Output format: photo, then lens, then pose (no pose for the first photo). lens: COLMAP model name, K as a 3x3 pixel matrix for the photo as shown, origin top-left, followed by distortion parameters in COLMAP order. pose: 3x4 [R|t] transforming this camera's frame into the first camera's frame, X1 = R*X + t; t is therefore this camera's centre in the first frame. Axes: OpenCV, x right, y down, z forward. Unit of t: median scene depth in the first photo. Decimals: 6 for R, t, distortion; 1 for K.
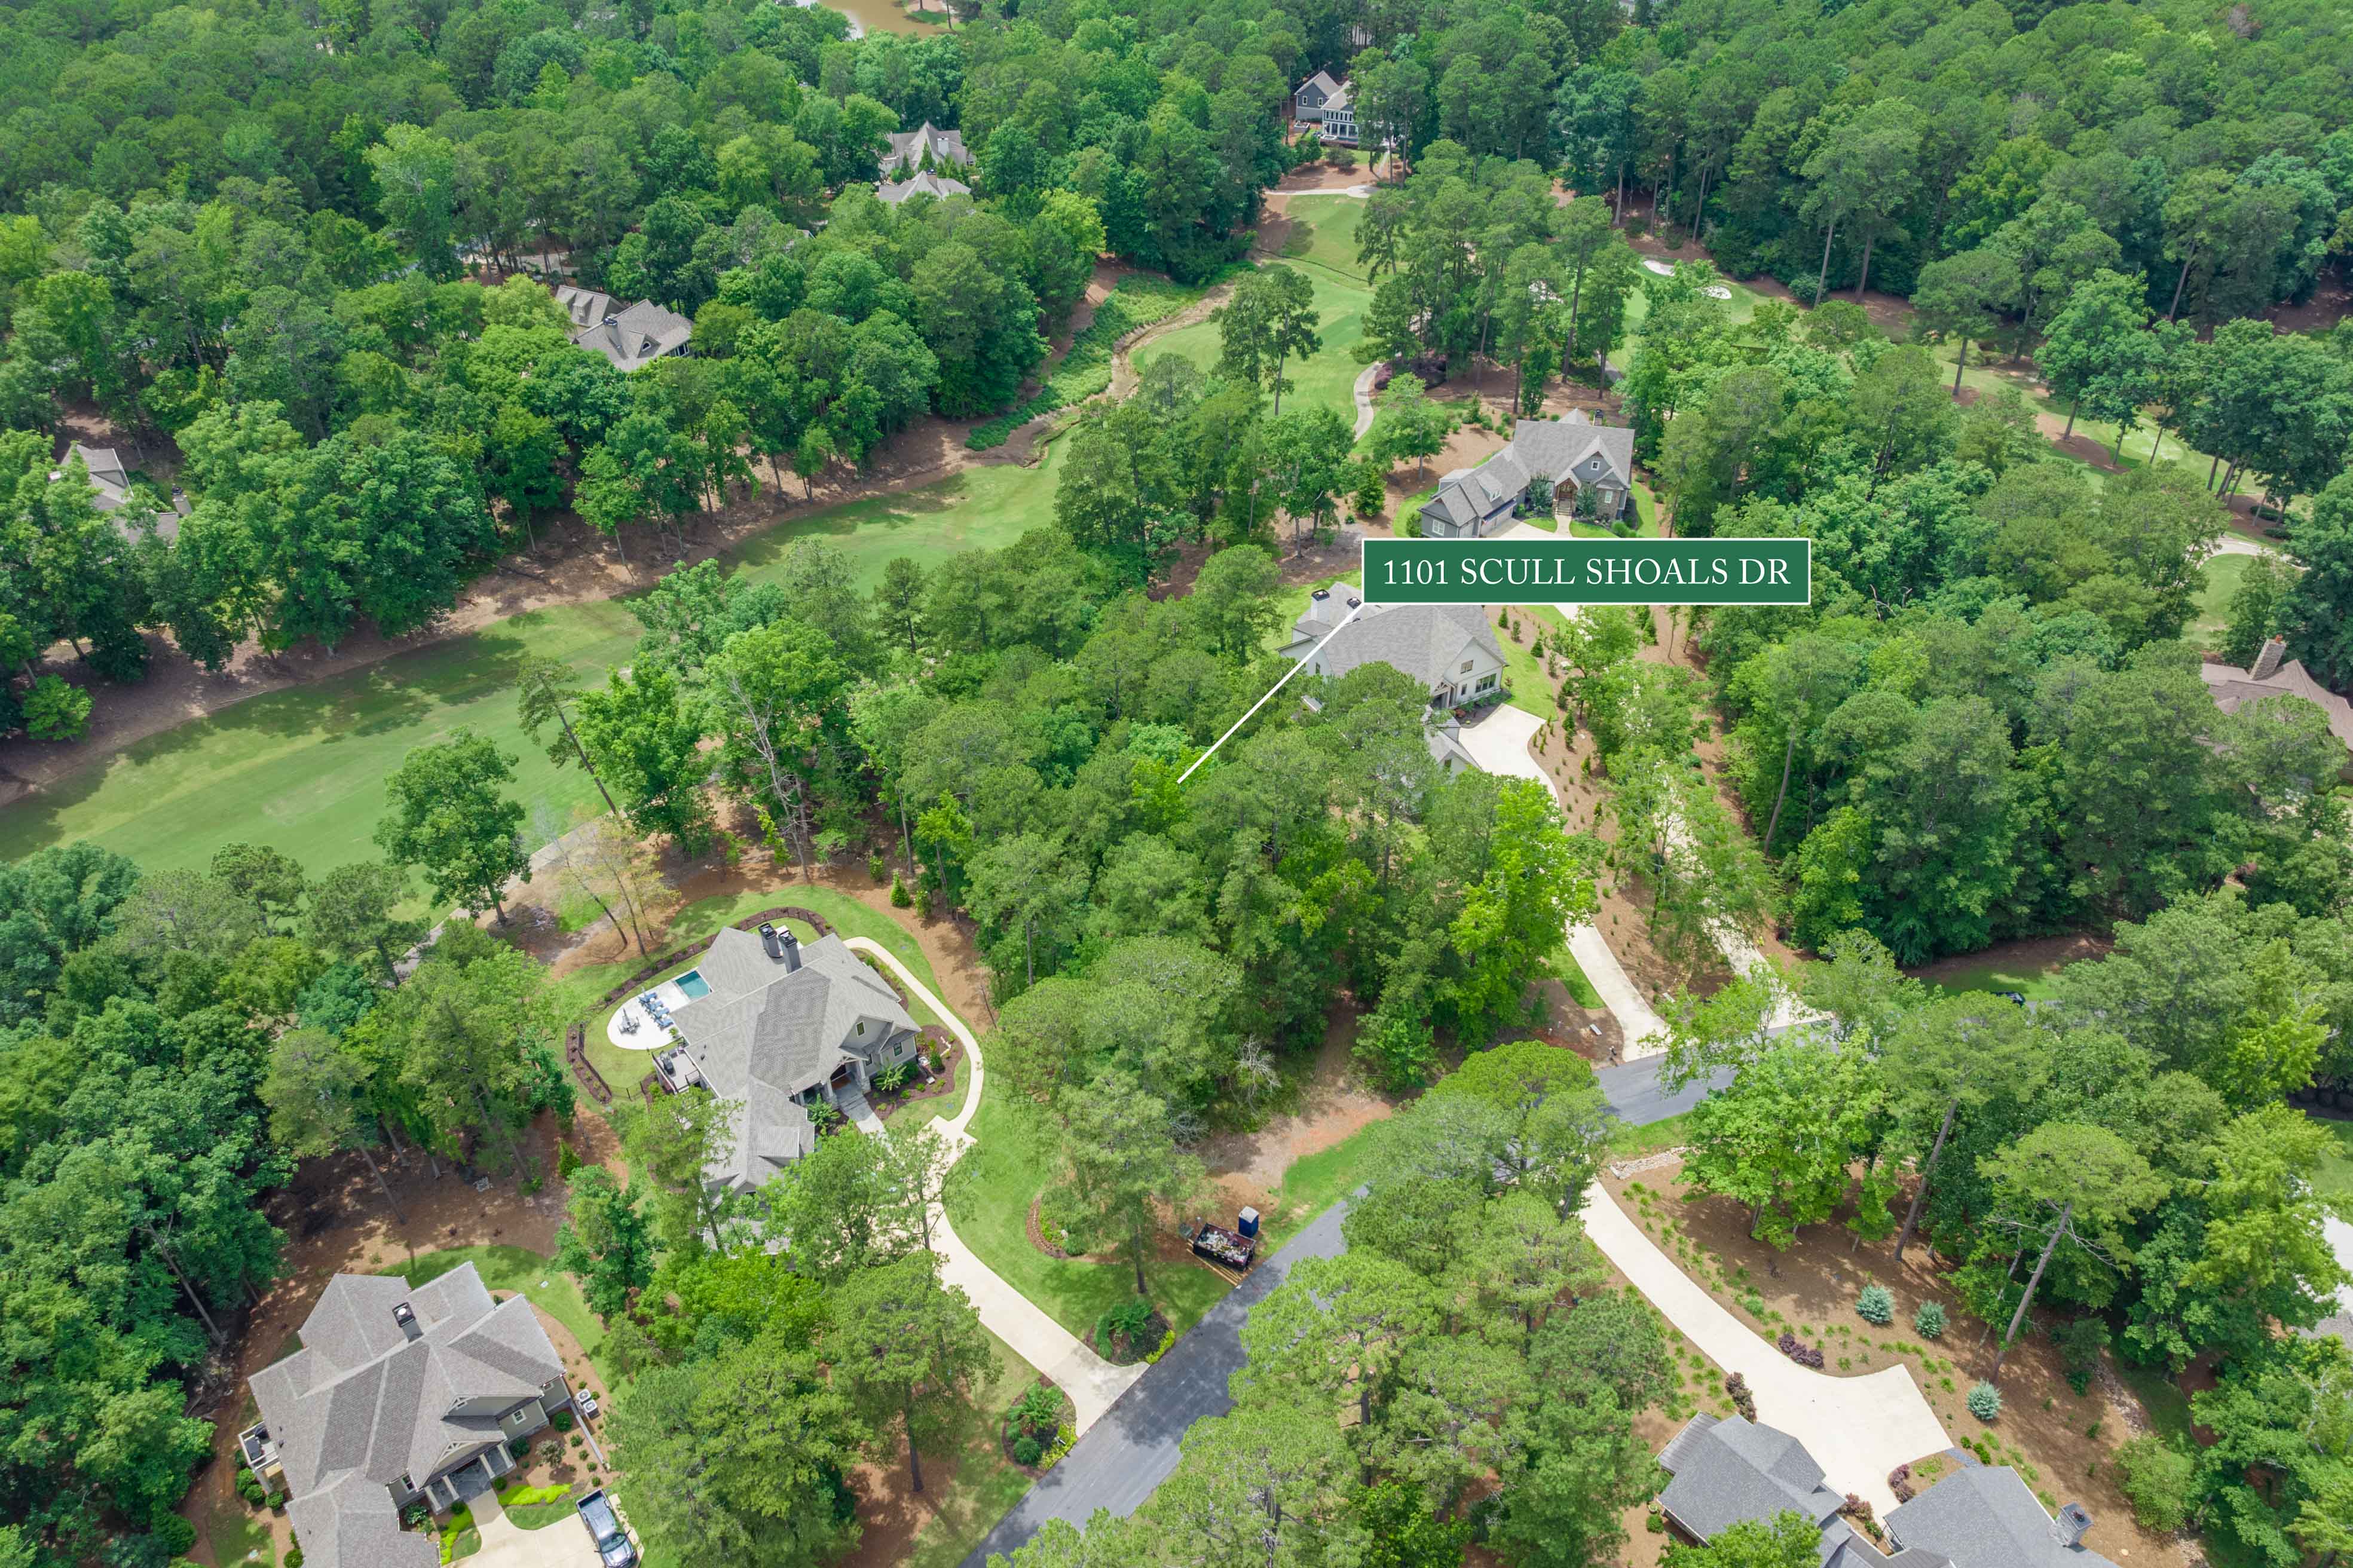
lens RADIAL K [[1650.5, 0, 1176.5], [0, 1650.5, 784.0], [0, 0, 1]] dist [-0.035310, -0.001755]
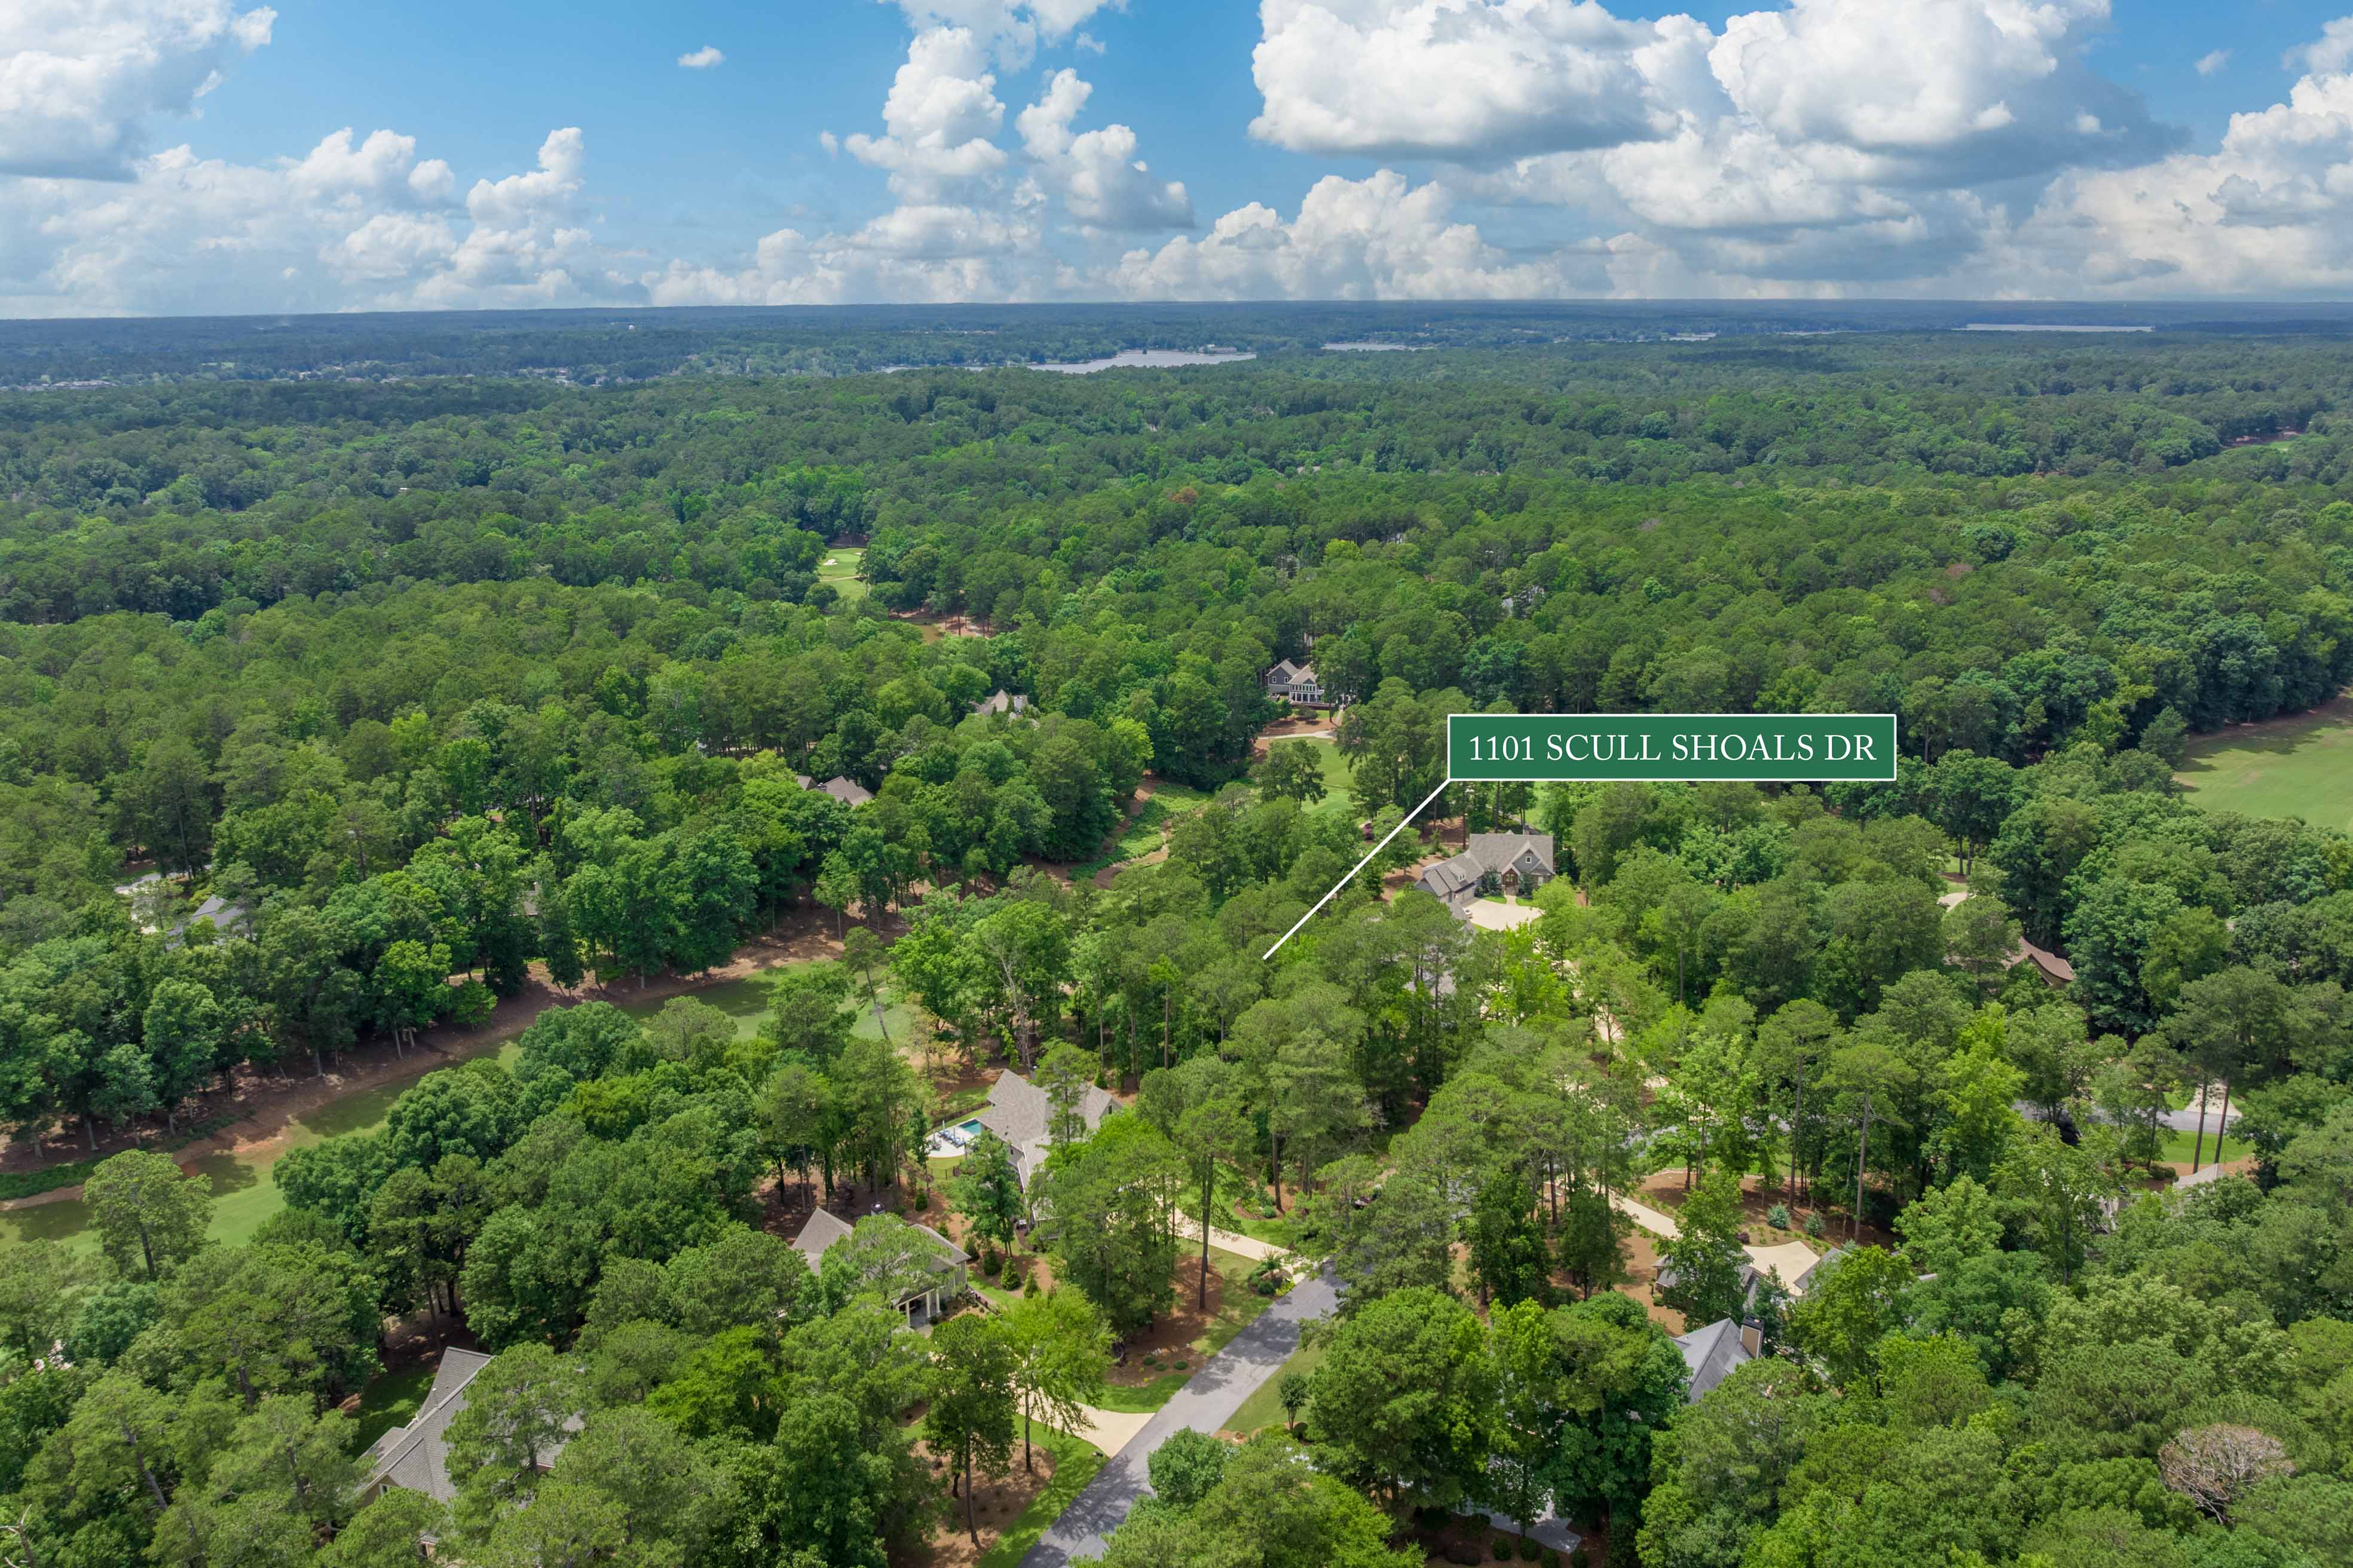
lens RADIAL K [[1650.5, 0, 1176.5], [0, 1650.5, 784.0], [0, 0, 1]] dist [-0.035310, -0.001755]
pose [[0.998268, -0.022866, 0.054212, -0.116178], [0.041854, 0.923558, -0.381168, 0.257204], [-0.041352, 0.382776, 0.922915, -0.302604]]
